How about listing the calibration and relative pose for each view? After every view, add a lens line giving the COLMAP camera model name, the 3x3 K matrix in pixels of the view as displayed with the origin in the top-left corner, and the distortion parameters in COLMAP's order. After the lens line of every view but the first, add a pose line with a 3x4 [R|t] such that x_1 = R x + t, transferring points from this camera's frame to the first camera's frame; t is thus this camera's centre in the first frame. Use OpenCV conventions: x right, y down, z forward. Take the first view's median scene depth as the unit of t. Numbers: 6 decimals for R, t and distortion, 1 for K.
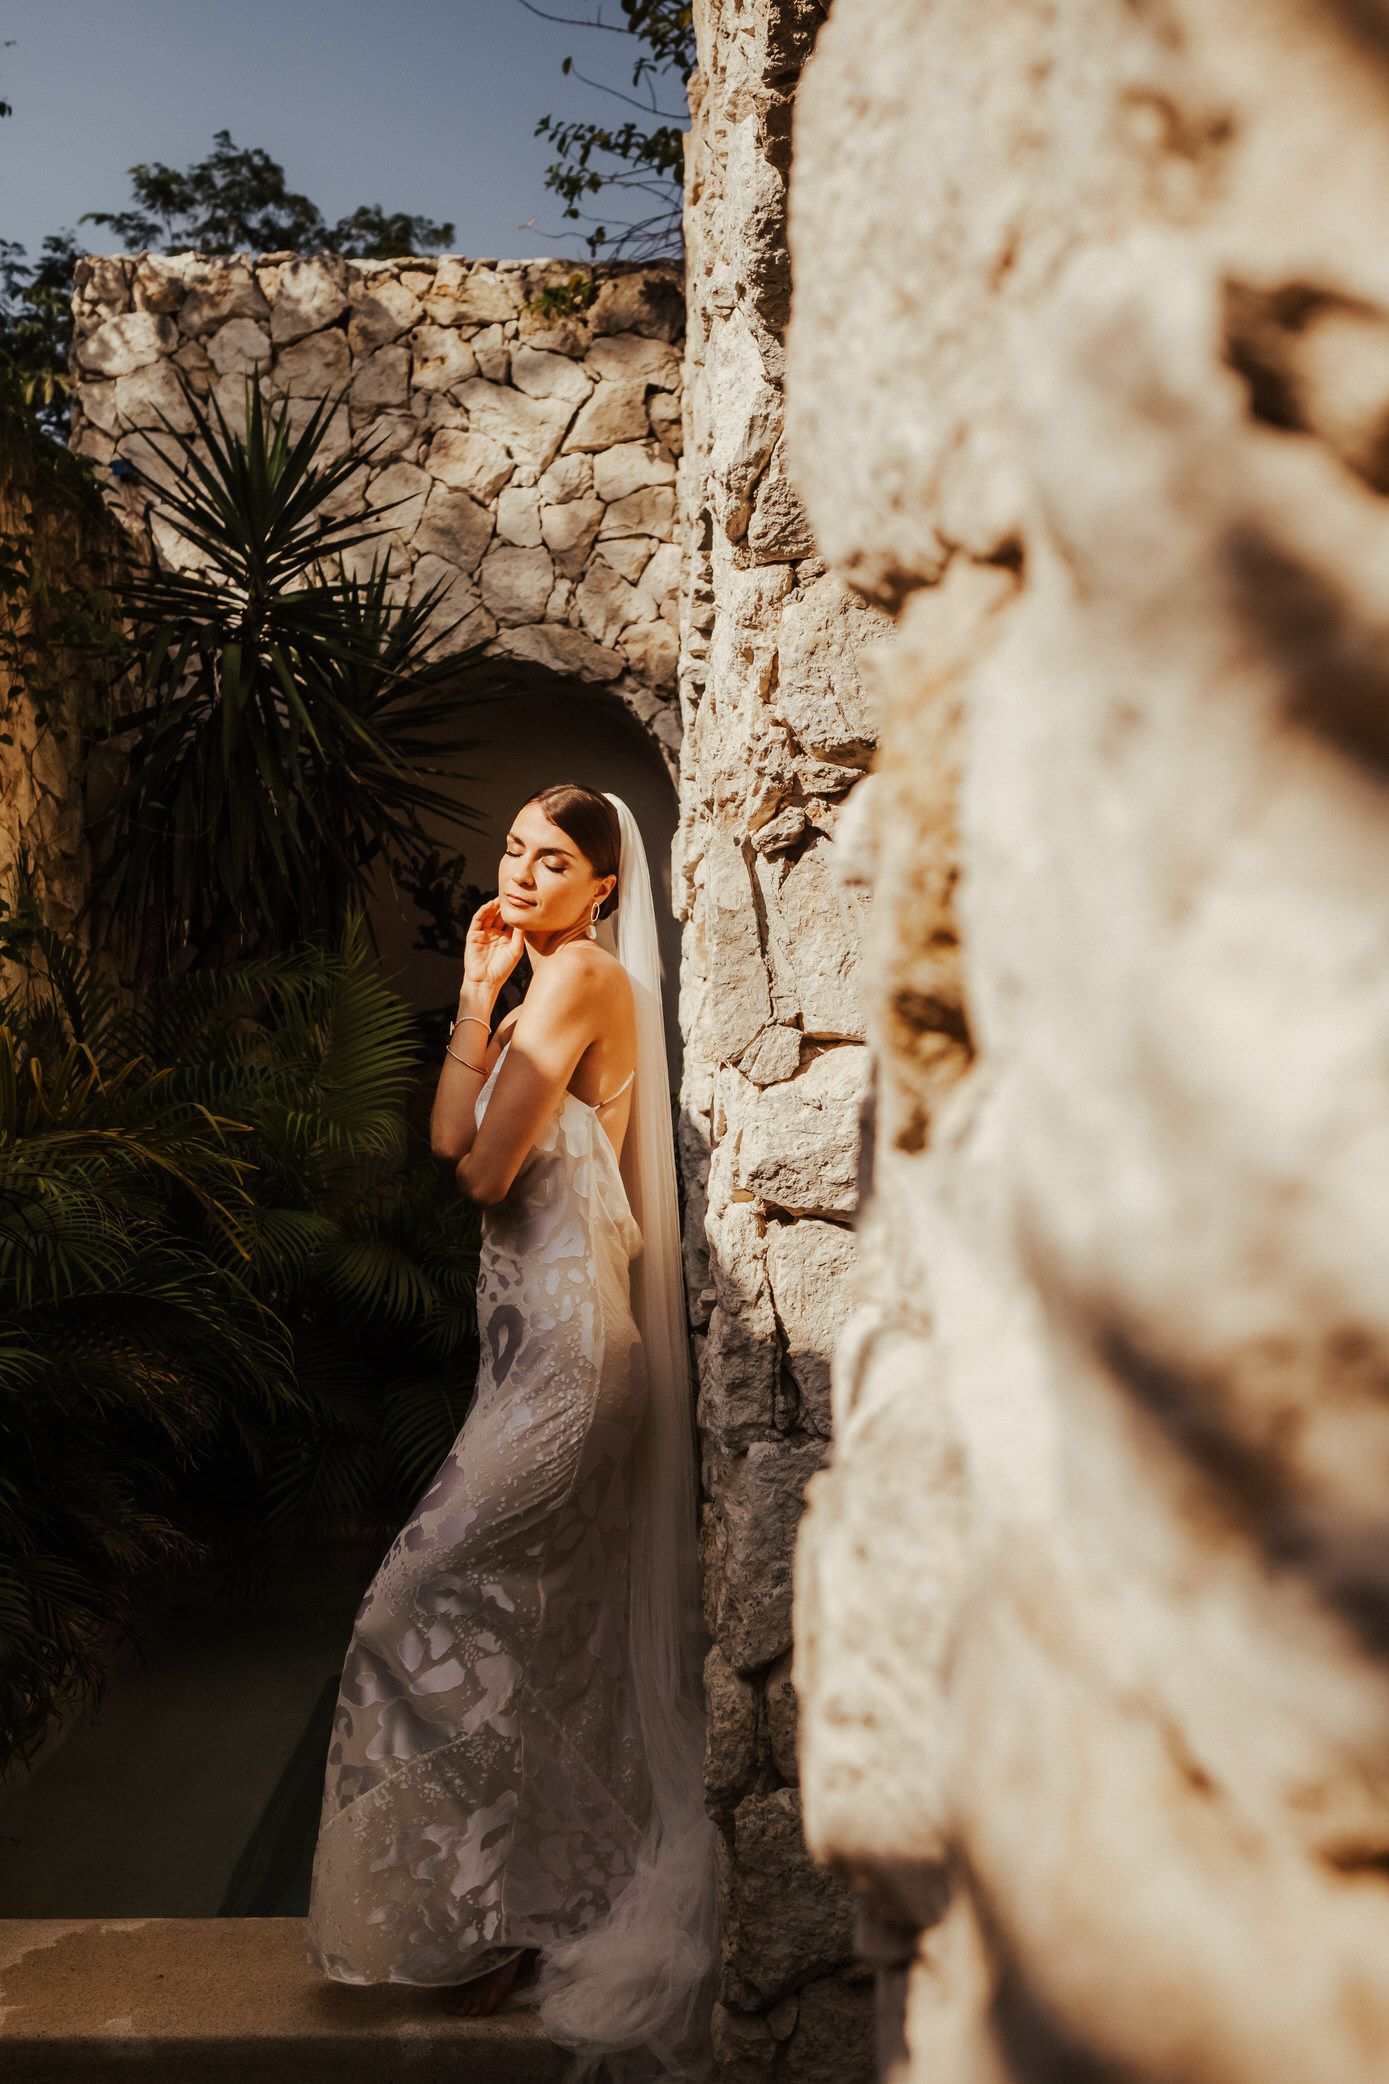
lens RADIAL K [[2213.1, 0, 694.5], [0, 2213.1, 1042.0], [0, 0, 1]] dist [-0.008359, 0.035134]
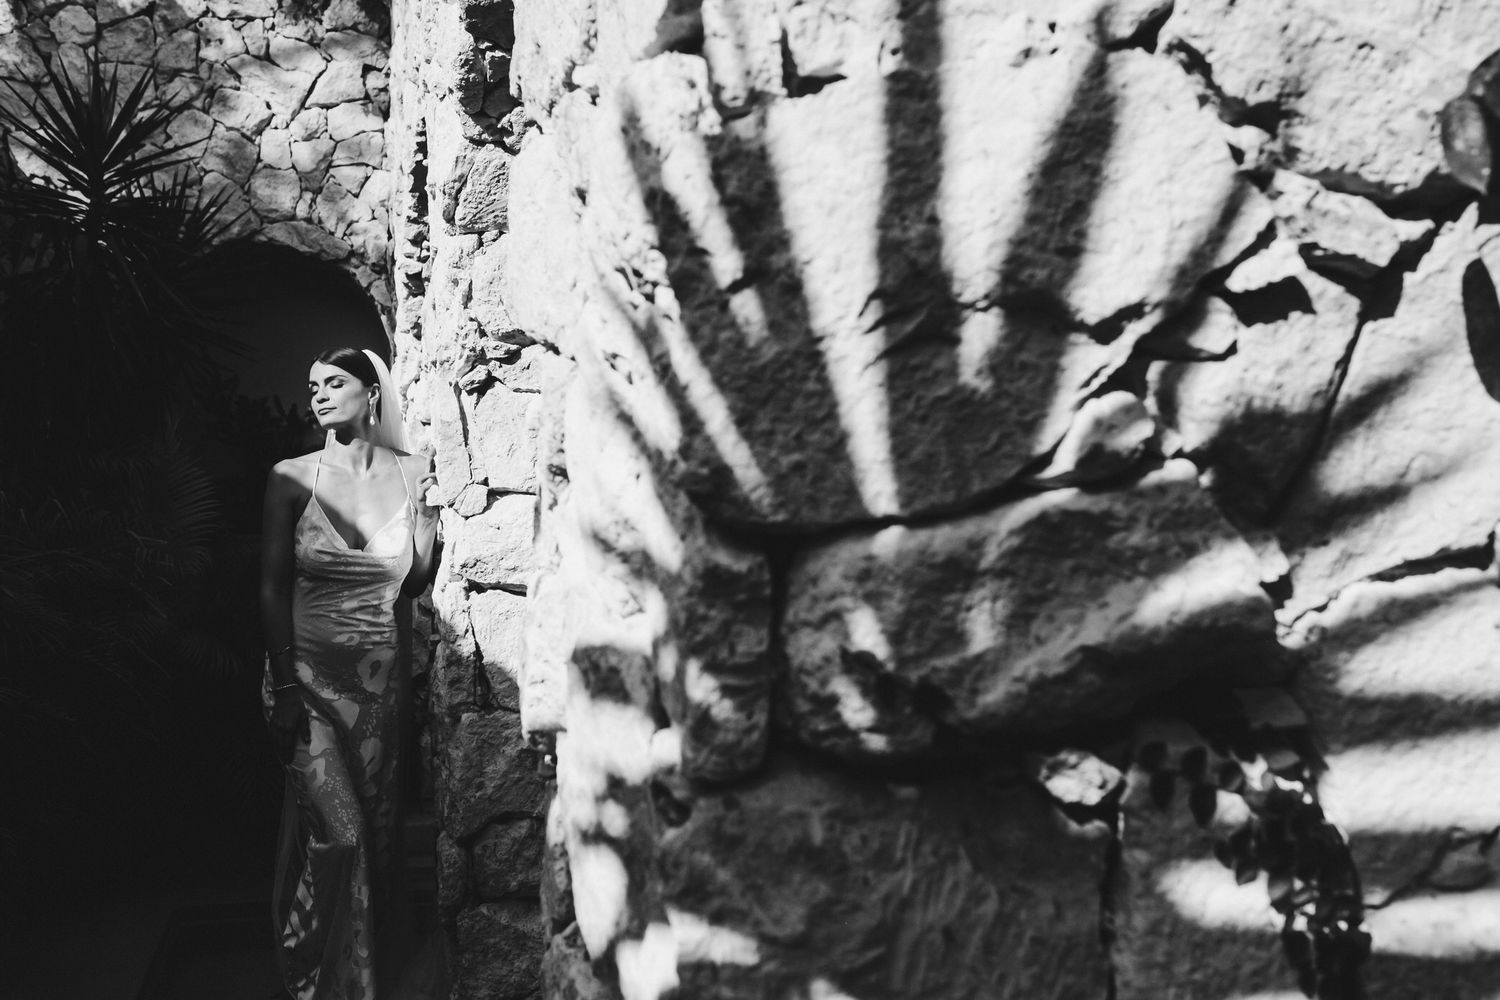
lens RADIAL K [[1592.9, 0, 750.0], [0, 1592.9, 500.0], [0, 0, 1]] dist [-0.008359, 0.035134]
pose [[0.974410, -0.014542, 0.224309, -0.012544], [0.014733, 0.999891, 0.000820, 0.002754], [-0.224297, 0.002506, 0.974518, -0.117074]]
